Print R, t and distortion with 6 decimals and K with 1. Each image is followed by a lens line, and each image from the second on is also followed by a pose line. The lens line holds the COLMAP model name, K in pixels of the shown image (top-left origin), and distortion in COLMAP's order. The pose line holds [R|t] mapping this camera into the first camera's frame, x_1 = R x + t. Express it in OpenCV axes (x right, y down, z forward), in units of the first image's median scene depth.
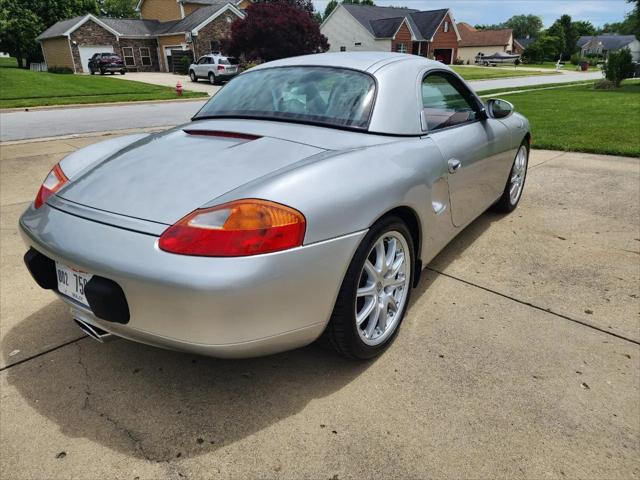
lens RADIAL K [[428.7, 0, 317.8], [0, 428.7, 242.5], [0, 0, 1]] dist [0.069975, -0.060576]
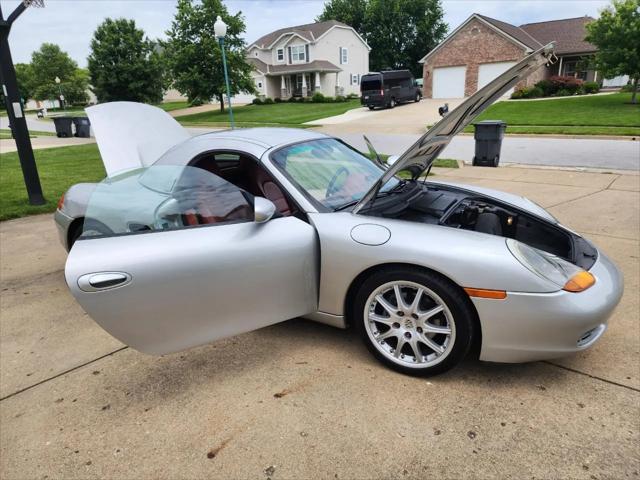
lens RADIAL K [[431.3, 0, 320.0], [0, 431.3, 240.0], [0, 0, 1]] dist [0.058358, -0.052562]
pose [[0.153936, 0.312800, -0.937262, 1.177815], [-0.352132, 0.903653, 0.243750, -0.443724], [0.923205, 0.292517, 0.249252, 0.820450]]
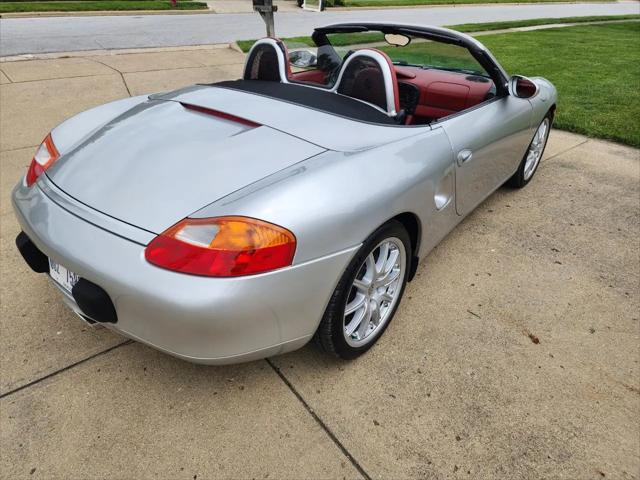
lens RADIAL K [[428.4, 0, 315.1], [0, 428.4, 239.0], [0, 0, 1]] dist [0.073946, -0.064041]
pose [[0.997459, 0.068069, -0.021042, 0.016588], [-0.063844, 0.985034, 0.160097, -0.098602], [0.031625, -0.158347, 0.986877, 0.021486]]
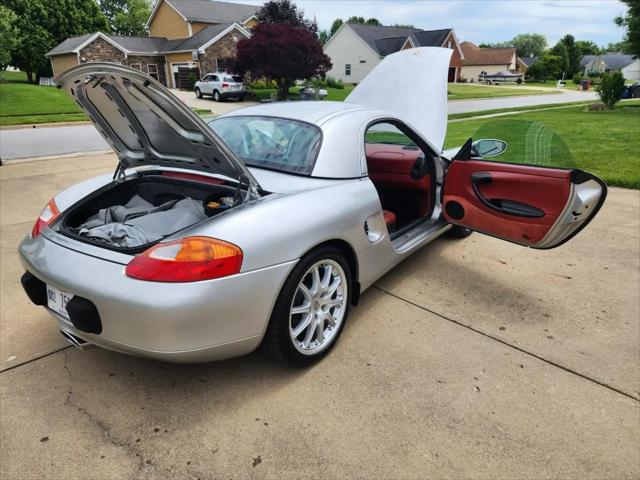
lens RADIAL K [[433.5, 0, 323.0], [0, 433.5, 241.3], [0, 0, 1]] dist [0.067014, -0.064719]
pose [[0.999949, 0.009739, -0.002525, 0.098984], [-0.009822, 0.999333, -0.035164, -0.020801], [0.002181, 0.035187, 0.999378, -0.132880]]
